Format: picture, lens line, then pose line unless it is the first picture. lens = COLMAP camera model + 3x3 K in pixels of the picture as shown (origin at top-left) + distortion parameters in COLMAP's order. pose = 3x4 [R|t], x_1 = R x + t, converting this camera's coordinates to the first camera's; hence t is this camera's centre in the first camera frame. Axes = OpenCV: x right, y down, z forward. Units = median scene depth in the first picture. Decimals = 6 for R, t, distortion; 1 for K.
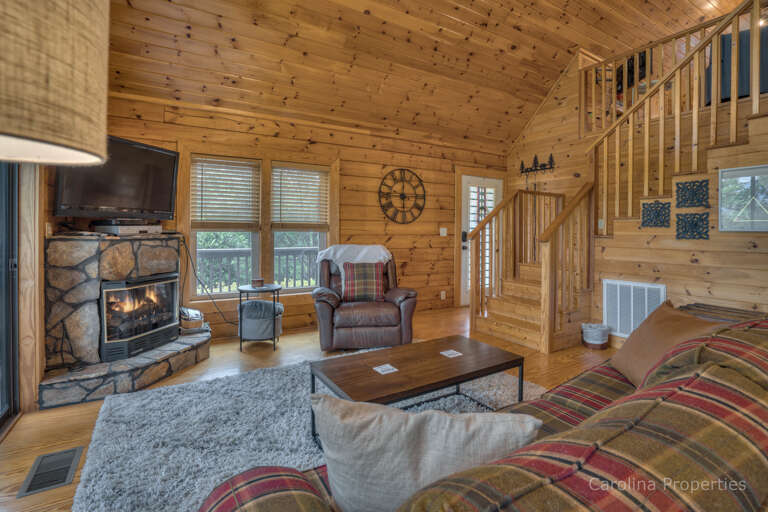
lens RADIAL K [[361.2, 0, 380.6], [0, 361.2, 233.6], [0, 0, 1]] dist [-0.052048, 0.016896]
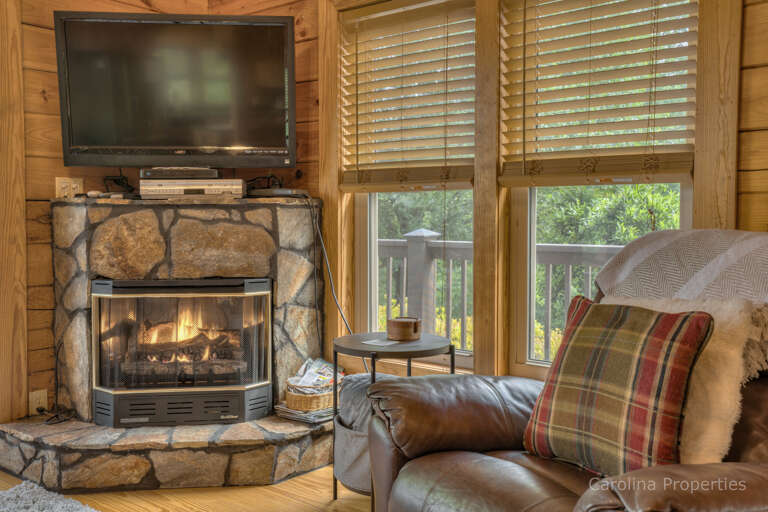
lens RADIAL K [[743.1, 0, 384.0], [0, 743.1, 256.0], [0, 0, 1]] dist [0.002473, 0.166454]
pose [[0.346284, 0.039665, -0.937291, 0.361001], [-0.010969, 0.999209, 0.038232, 0.037089], [0.938066, -0.002958, 0.346445, 0.763302]]
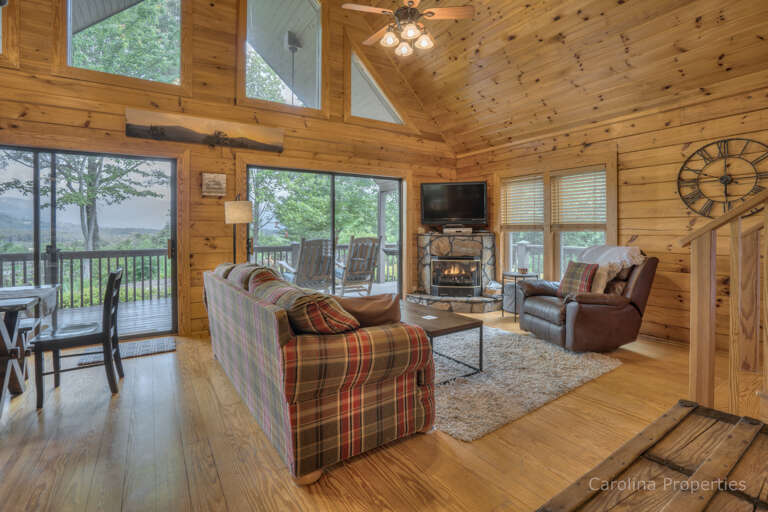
lens RADIAL K [[361.2, 0, 380.6], [0, 361.2, 233.6], [0, 0, 1]] dist [-0.052048, 0.016896]
pose [[0.051242, -0.000407, -0.998686, 0.969545], [-0.012248, 0.999924, -0.001036, 0.010308], [0.998611, 0.012285, 0.051233, 0.442579]]
